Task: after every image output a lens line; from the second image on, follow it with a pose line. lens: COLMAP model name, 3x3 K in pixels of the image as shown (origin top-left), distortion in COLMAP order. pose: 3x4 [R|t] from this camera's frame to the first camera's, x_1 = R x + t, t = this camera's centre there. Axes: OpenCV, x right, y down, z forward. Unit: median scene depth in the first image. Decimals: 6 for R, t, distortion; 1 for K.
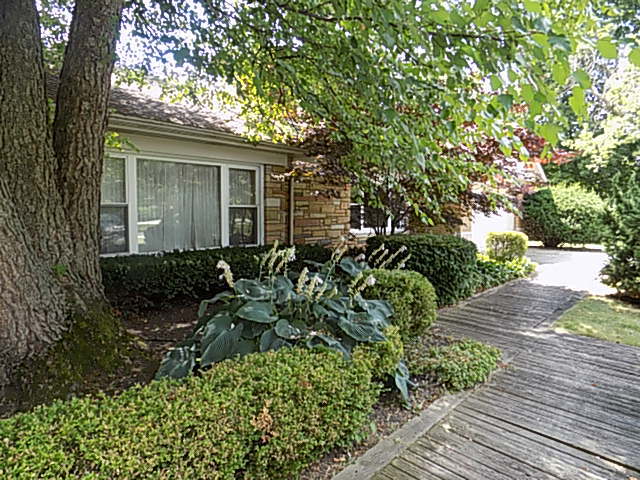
lens RADIAL K [[445.6, 0, 324.4], [0, 445.6, 240.4], [0, 0, 1]] dist [0.003128, 0.001764]
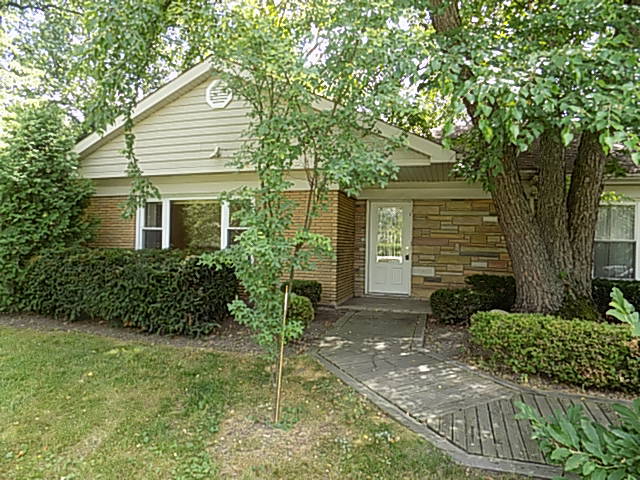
lens RADIAL K [[445.6, 0, 324.4], [0, 445.6, 240.4], [0, 0, 1]] dist [0.003128, 0.001764]
pose [[0.448086, 0.006583, -0.893966, 0.519325], [-0.084049, 0.995854, -0.034795, 0.062096], [0.890031, 0.090728, 0.446781, -0.598366]]
